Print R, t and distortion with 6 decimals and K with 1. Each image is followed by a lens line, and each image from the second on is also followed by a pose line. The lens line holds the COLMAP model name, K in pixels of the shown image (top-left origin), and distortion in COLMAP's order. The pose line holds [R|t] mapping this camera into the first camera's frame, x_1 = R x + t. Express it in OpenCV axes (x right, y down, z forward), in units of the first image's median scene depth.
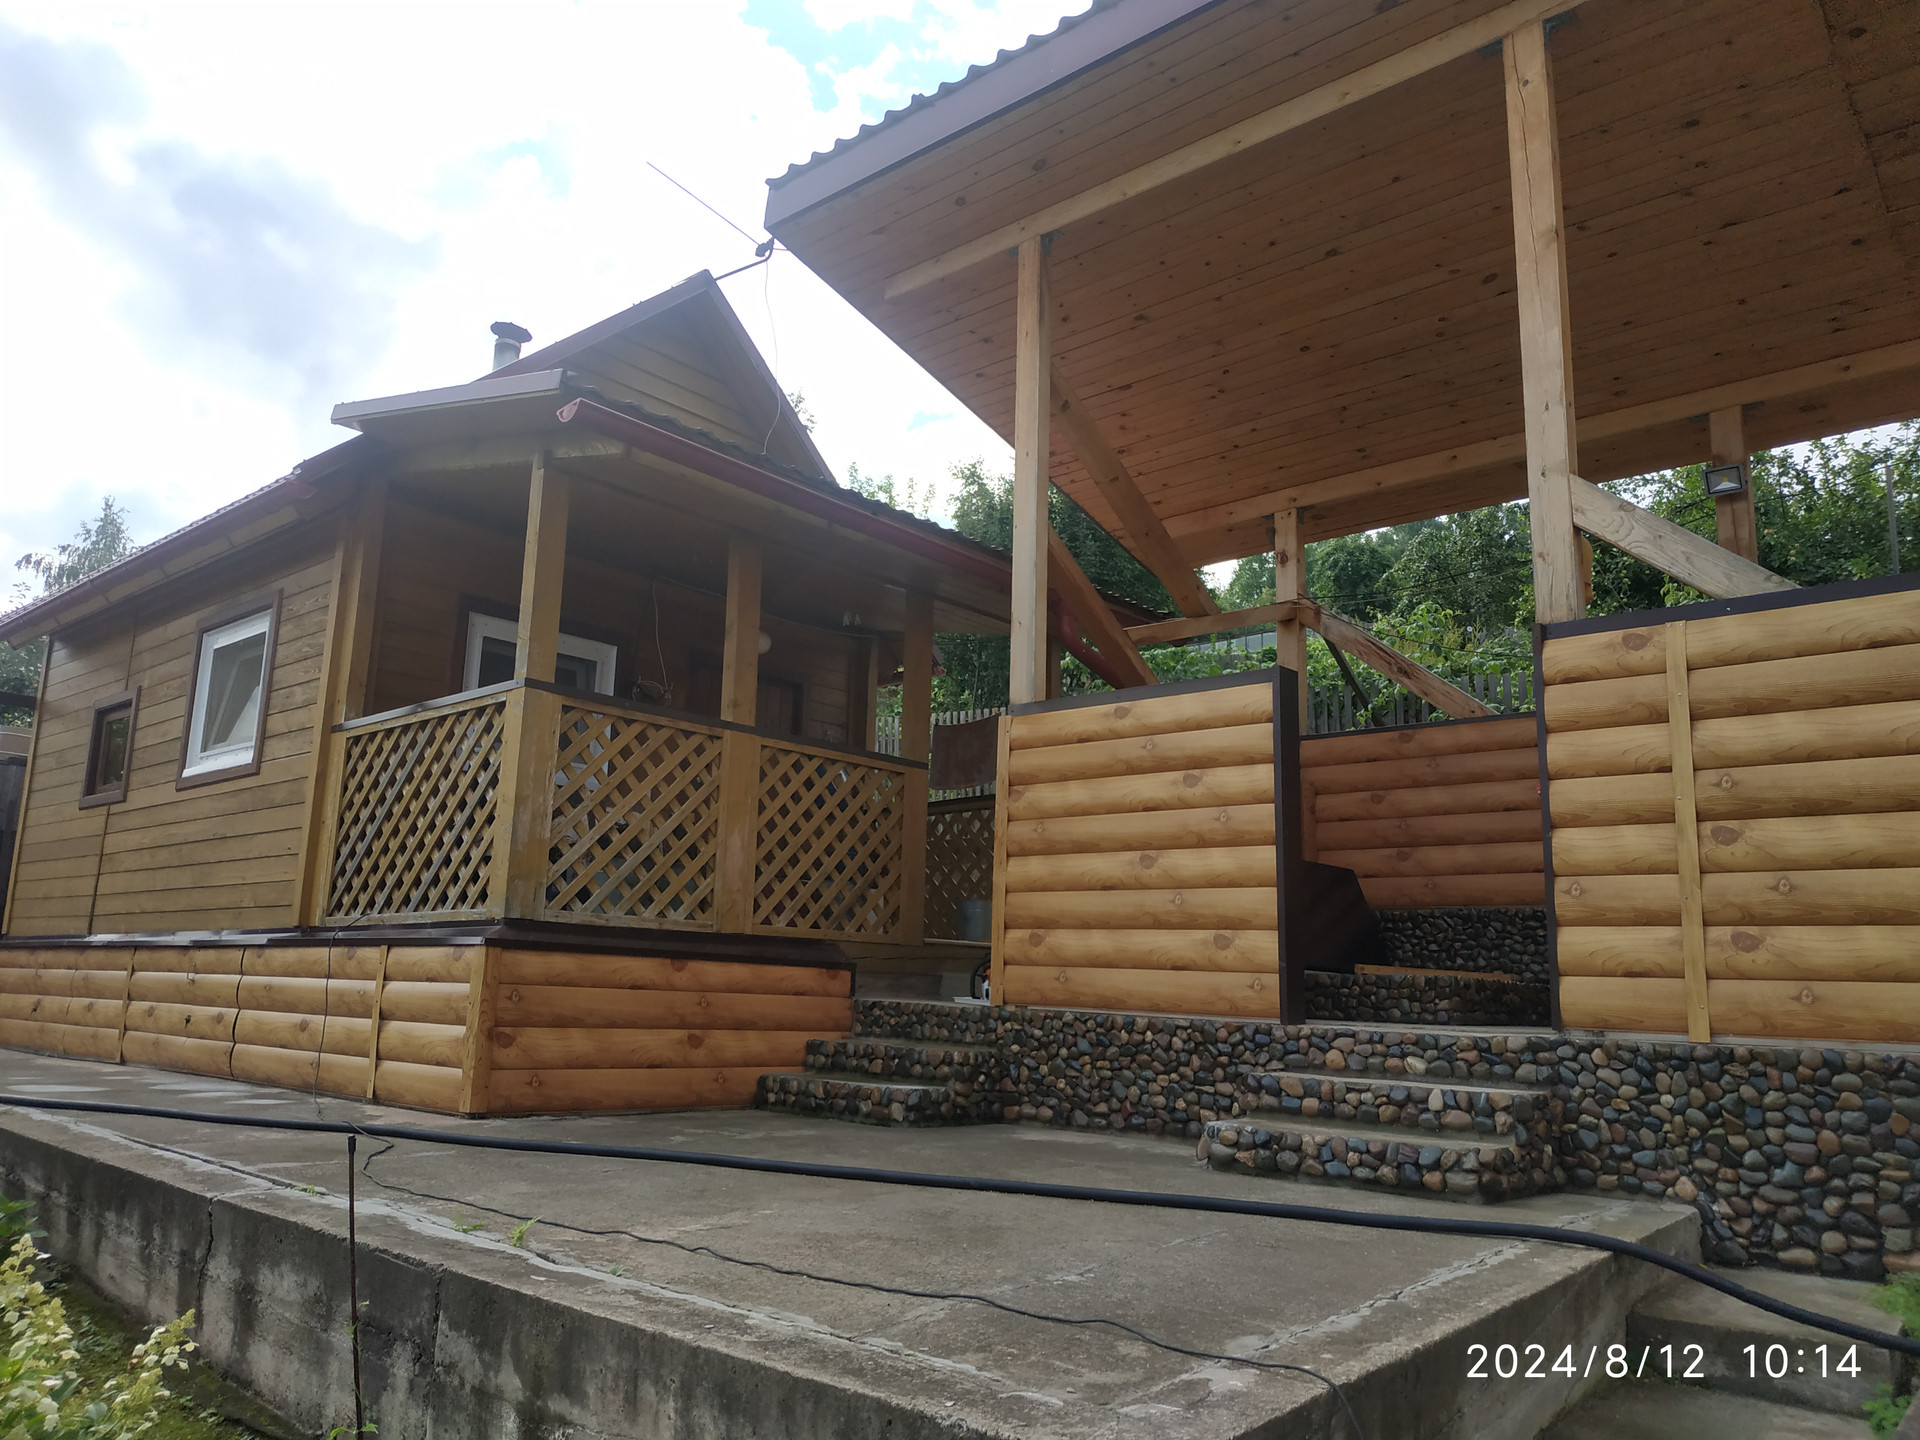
lens RADIAL K [[1384.1, 0, 967.3], [0, 1384.1, 702.8], [0, 0, 1]] dist [0.033678, -0.044661]
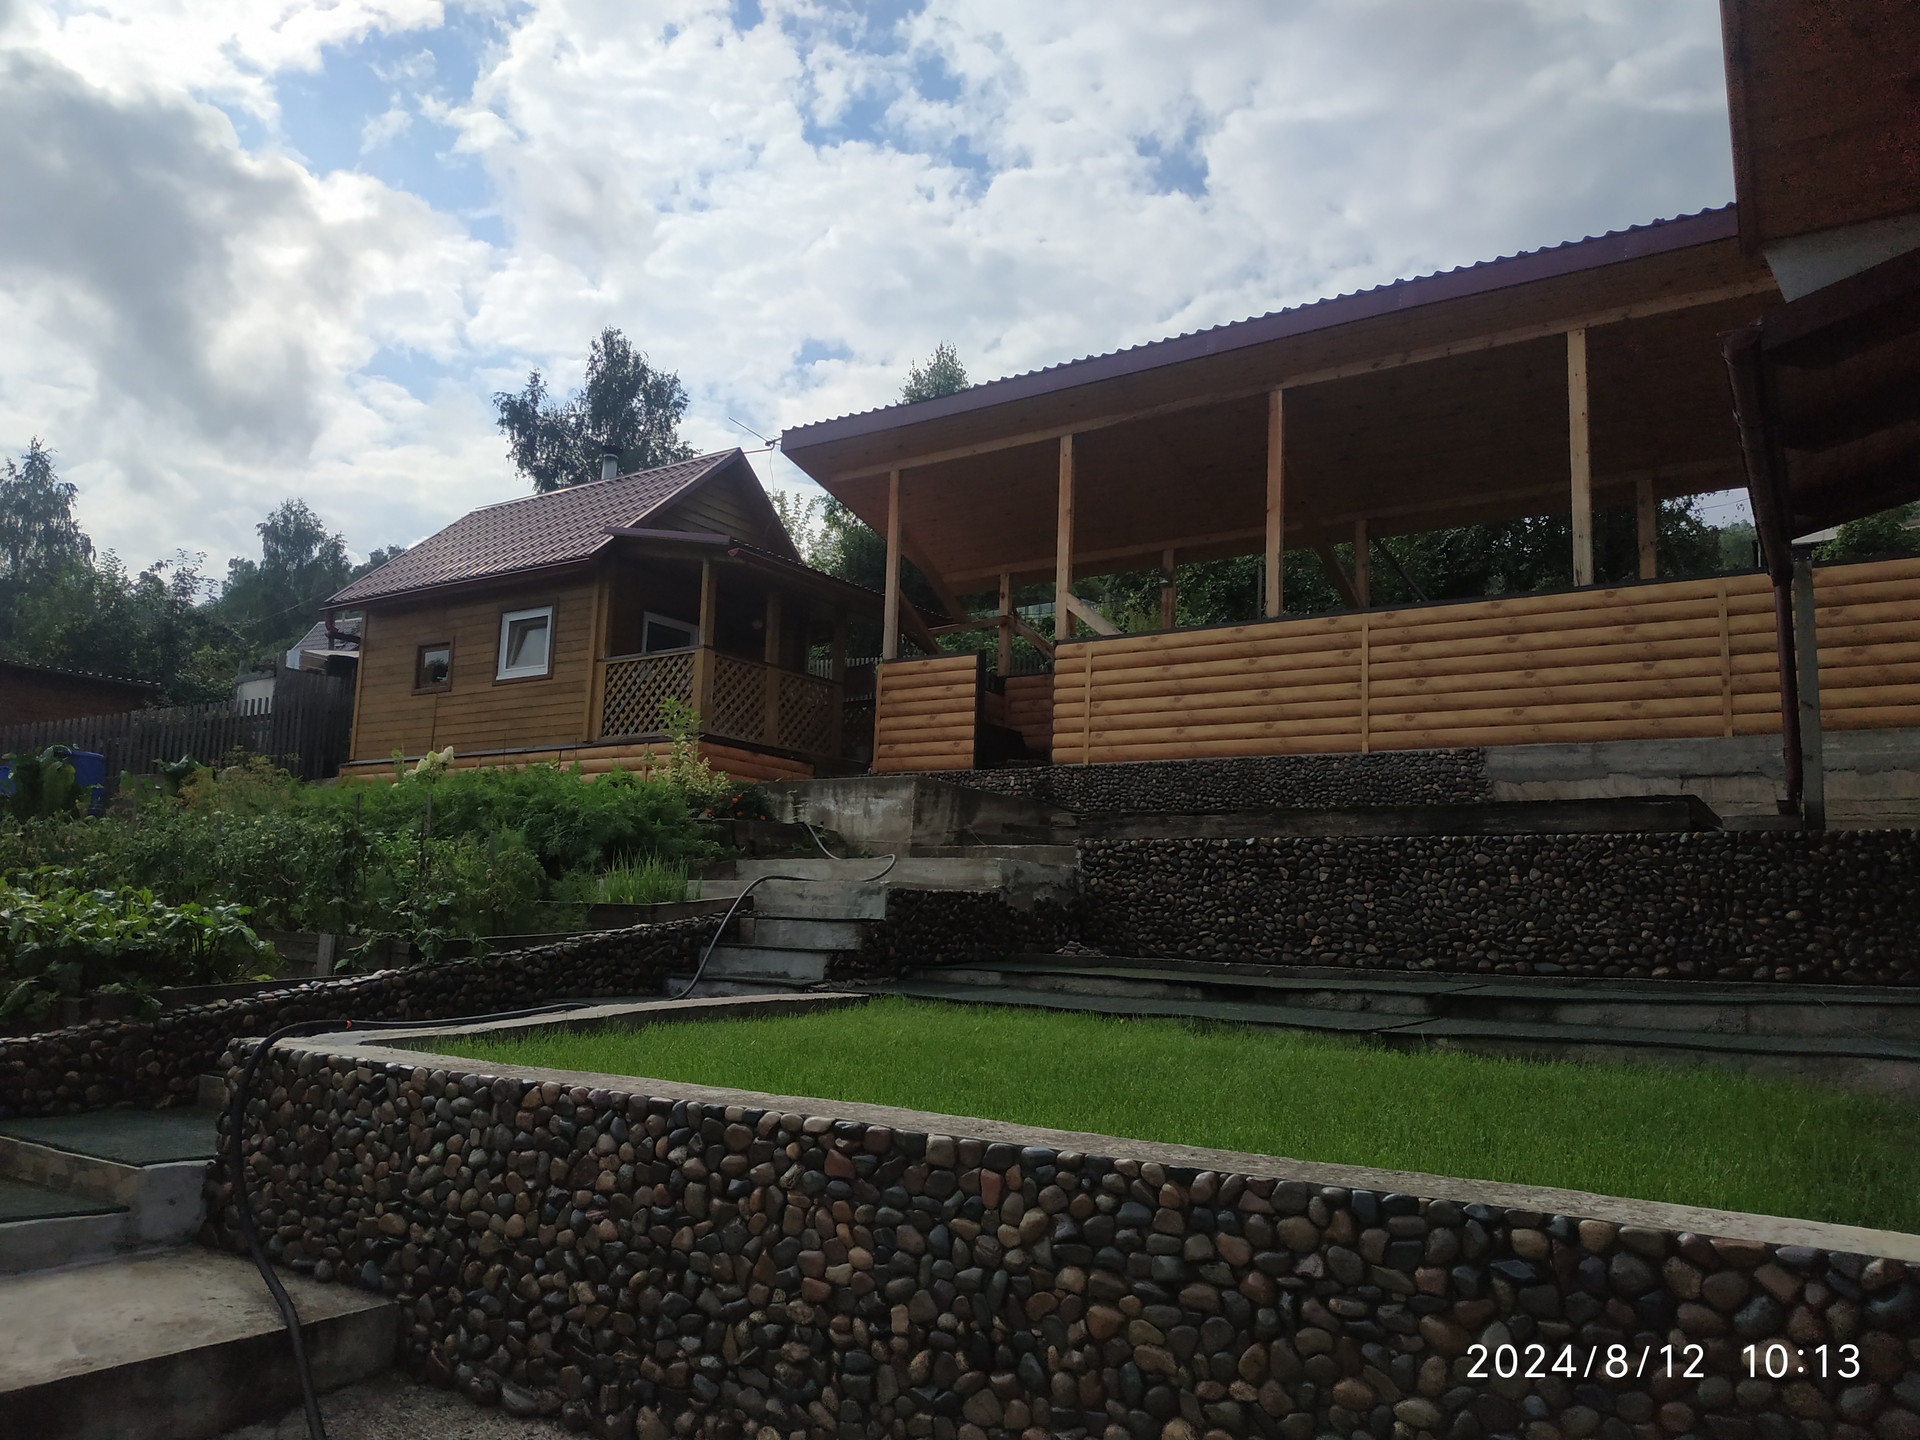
lens RADIAL K [[1391.1, 0, 974.1], [0, 1391.1, 743.9], [0, 0, 1]] dist [0.019583, -0.030965]
pose [[0.991108, 0.020783, 0.131426, -0.139340], [-0.030187, 0.997092, 0.069973, -0.028085], [-0.129589, -0.073318, 0.988853, -1.609703]]
